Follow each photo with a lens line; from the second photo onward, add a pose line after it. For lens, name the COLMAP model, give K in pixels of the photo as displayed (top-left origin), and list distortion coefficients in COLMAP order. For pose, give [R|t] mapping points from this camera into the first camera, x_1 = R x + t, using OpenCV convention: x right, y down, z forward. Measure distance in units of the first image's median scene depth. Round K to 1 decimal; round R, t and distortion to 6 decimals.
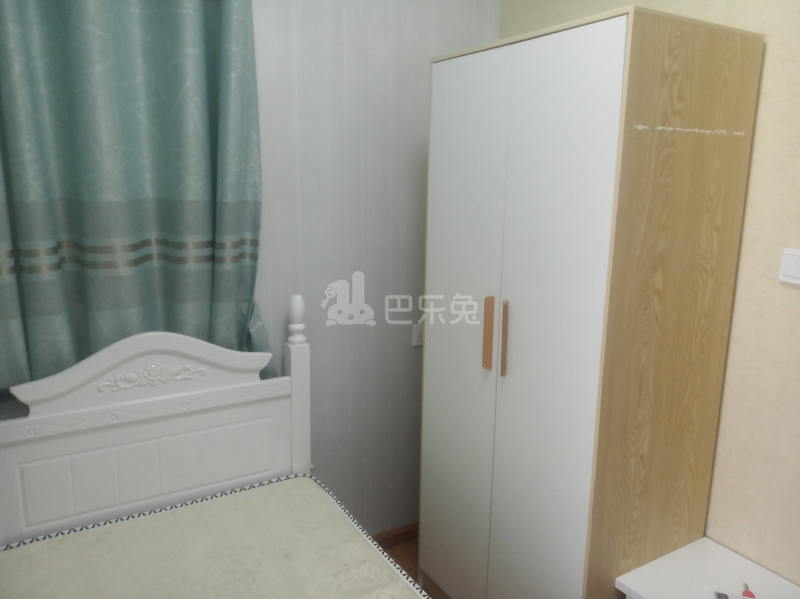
lens RADIAL K [[613.5, 0, 402.0], [0, 613.5, 289.1], [0, 0, 1]] dist [-0.004247, 0.000542]
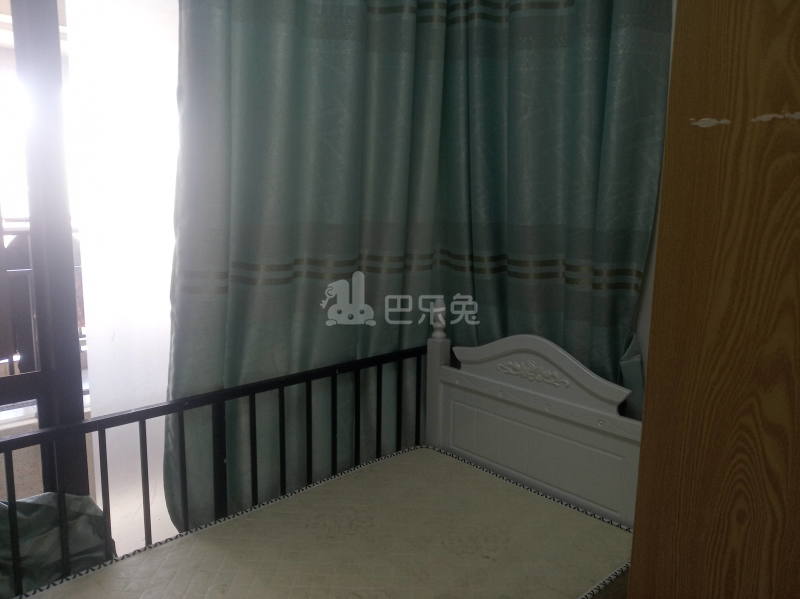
lens RADIAL K [[613.5, 0, 402.0], [0, 613.5, 289.1], [0, 0, 1]] dist [-0.004247, 0.000542]
pose [[0.217858, 0.135115, -0.966583, 0.726571], [-0.191005, 0.977122, 0.093538, -0.086599], [0.957108, 0.164245, 0.238682, 0.484880]]
